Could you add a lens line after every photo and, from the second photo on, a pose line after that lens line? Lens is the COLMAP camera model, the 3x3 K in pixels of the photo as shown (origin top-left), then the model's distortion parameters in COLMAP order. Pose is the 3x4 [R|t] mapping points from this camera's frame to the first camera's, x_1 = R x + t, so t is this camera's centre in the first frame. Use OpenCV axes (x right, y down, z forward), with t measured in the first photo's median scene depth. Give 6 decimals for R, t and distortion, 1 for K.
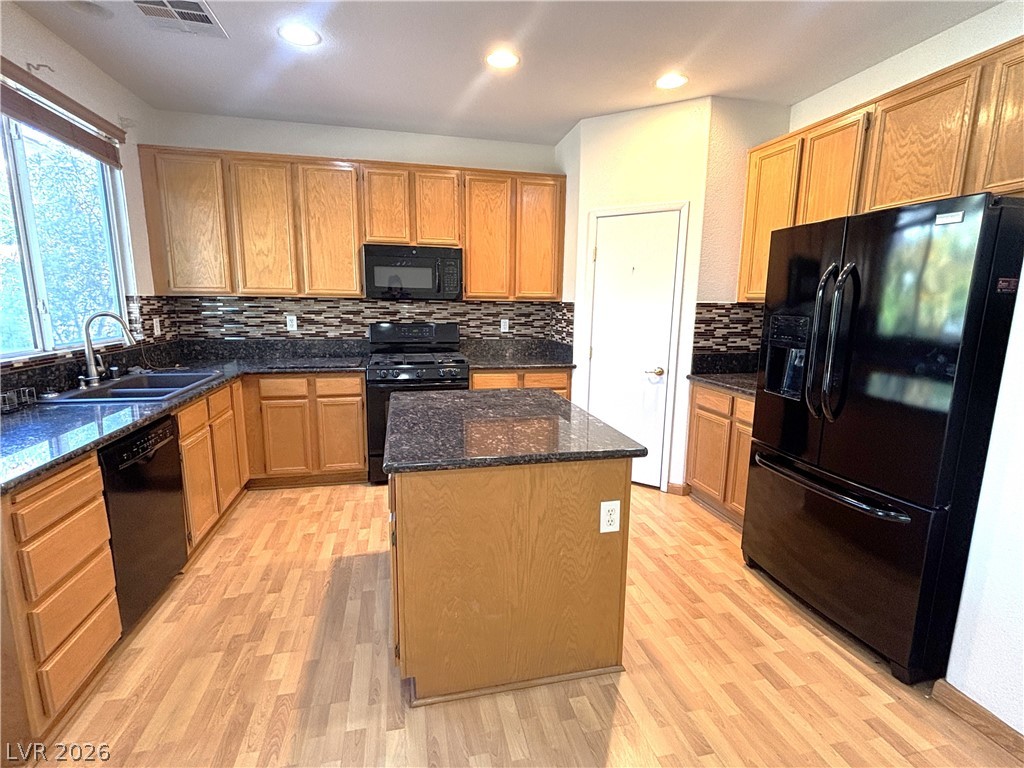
lens RADIAL K [[483.0, 0, 512.8], [0, 483.0, 386.5], [0, 0, 1]] dist [-0.001179, -0.000931]
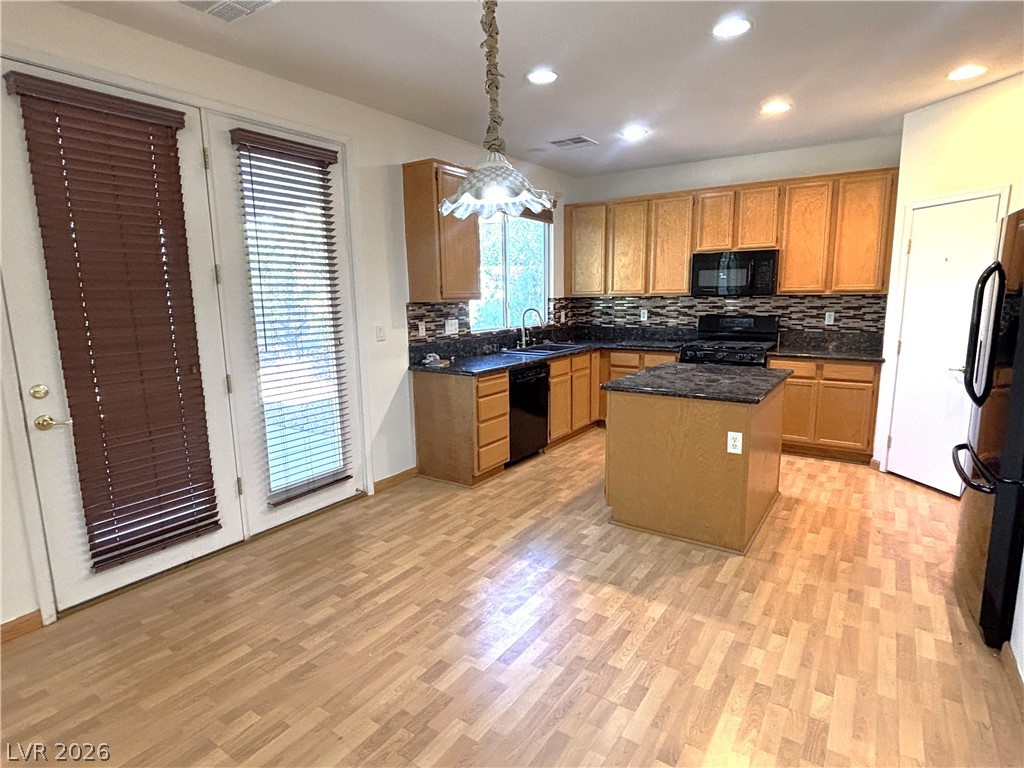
lens RADIAL K [[547.3, 0, 512.0], [0, 547.3, 384.0], [0, 0, 1]] dist [-0.001817, -0.001534]
pose [[0.675339, 0.096273, -0.731197, 0.472516], [-0.102526, 0.994072, 0.036191, 0.047558], [0.730346, 0.050526, 0.681206, -0.333719]]
